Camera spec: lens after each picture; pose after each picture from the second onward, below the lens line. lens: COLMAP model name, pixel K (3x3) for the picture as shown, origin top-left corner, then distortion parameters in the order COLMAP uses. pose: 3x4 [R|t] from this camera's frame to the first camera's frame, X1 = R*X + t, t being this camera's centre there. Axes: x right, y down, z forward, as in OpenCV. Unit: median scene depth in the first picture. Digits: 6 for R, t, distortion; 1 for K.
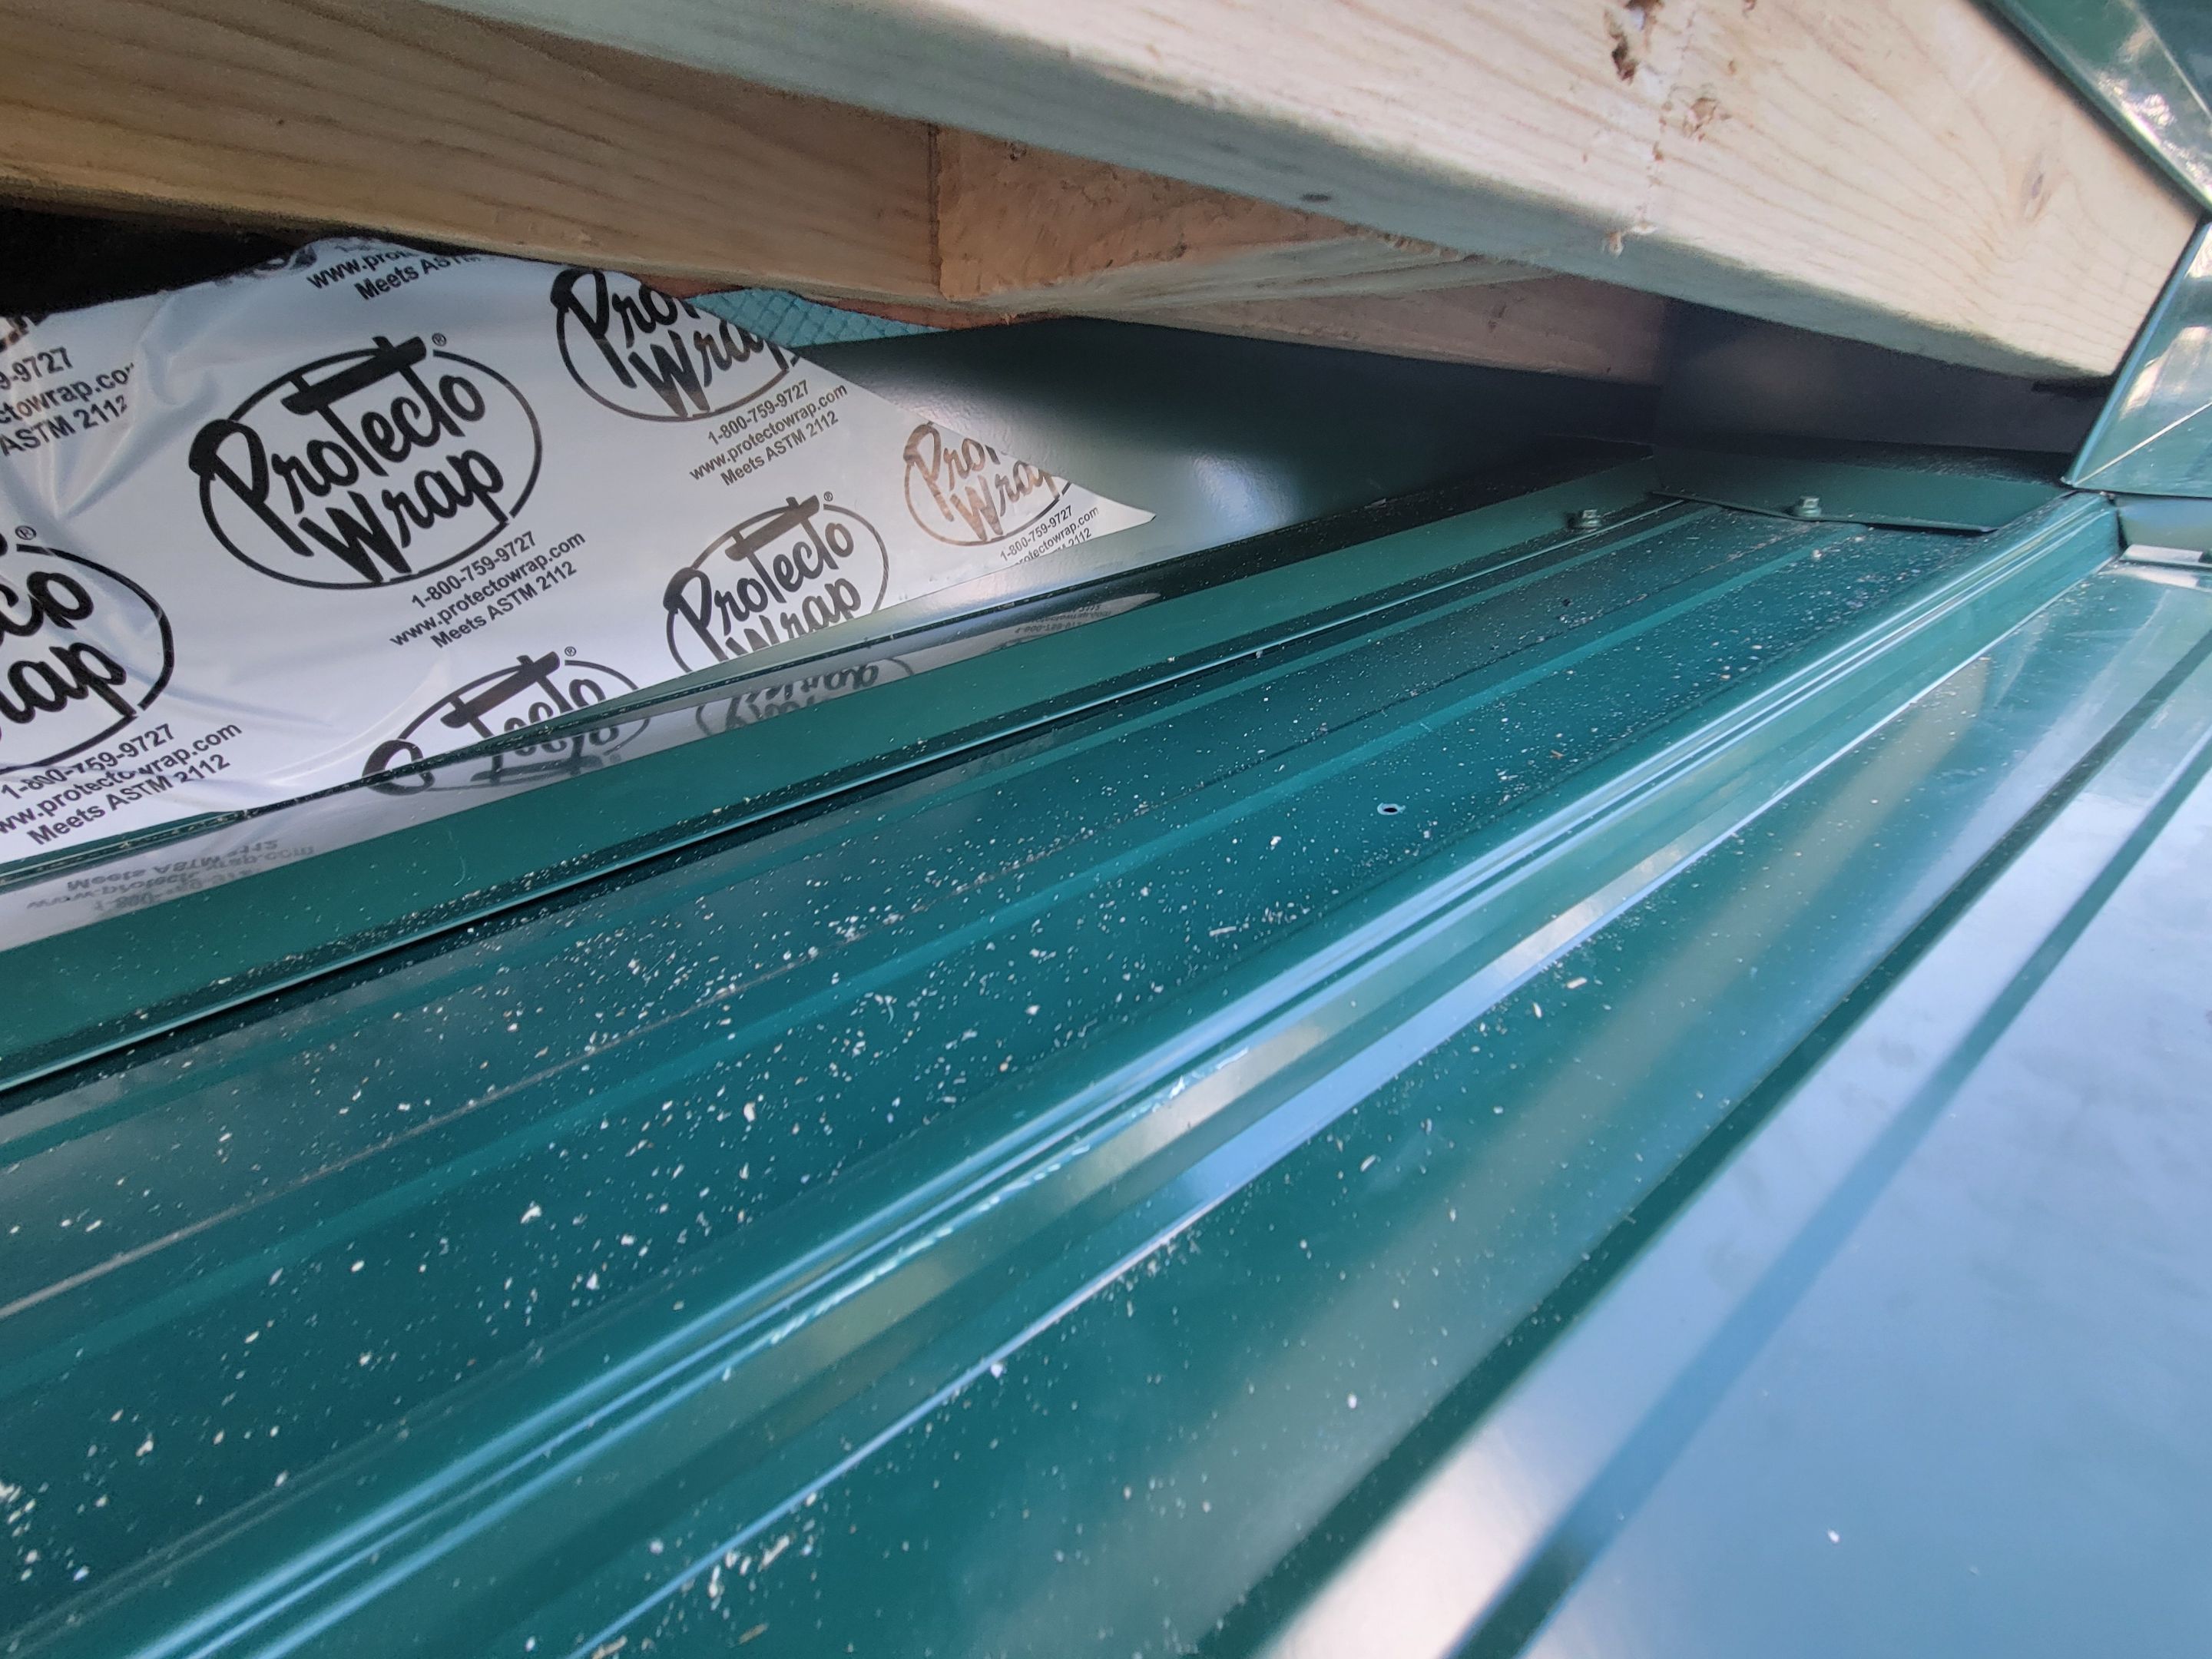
lens RADIAL K [[864.9, 0, 1106.8], [0, 864.9, 814.0], [0, 0, 1]] dist [-0.000474, 0.000412]
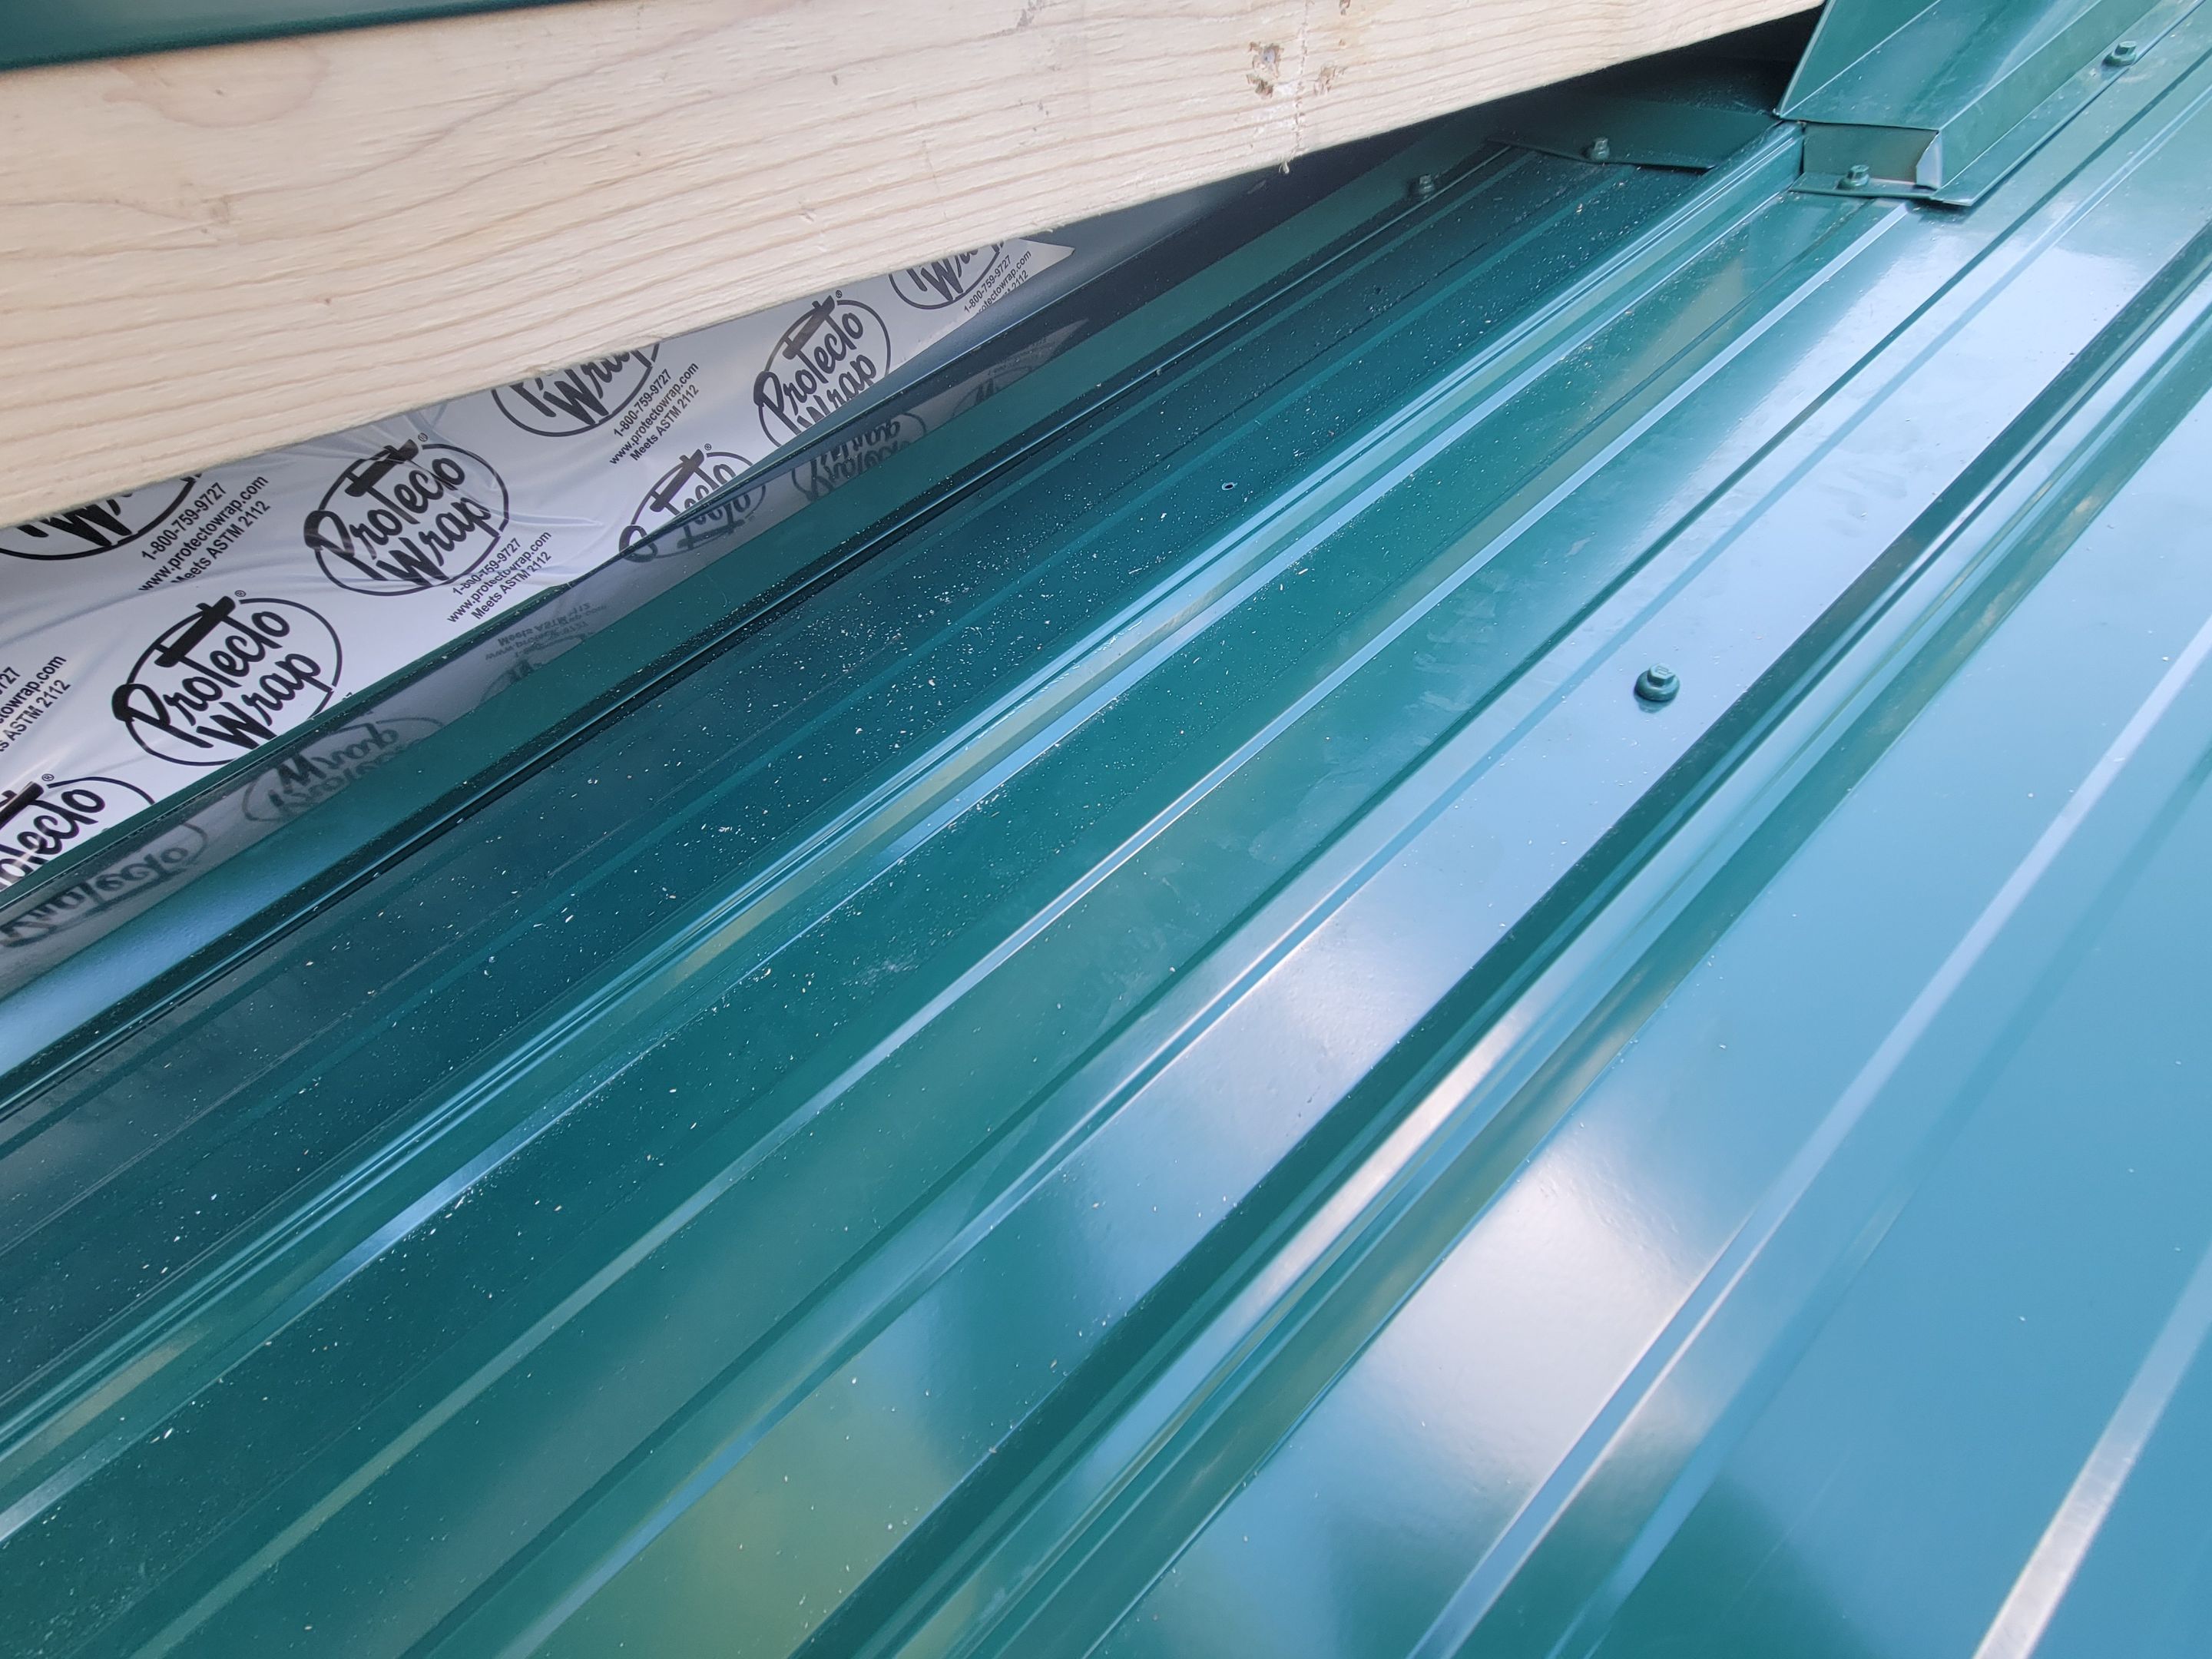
lens RADIAL K [[864.9, 0, 1106.8], [0, 864.9, 814.0], [0, 0, 1]] dist [-0.000474, 0.000412]
pose [[0.989856, -0.138903, -0.029840, 0.033922], [0.139810, 0.915033, 0.378374, -0.074123], [-0.025252, -0.378708, 0.925172, -0.677630]]
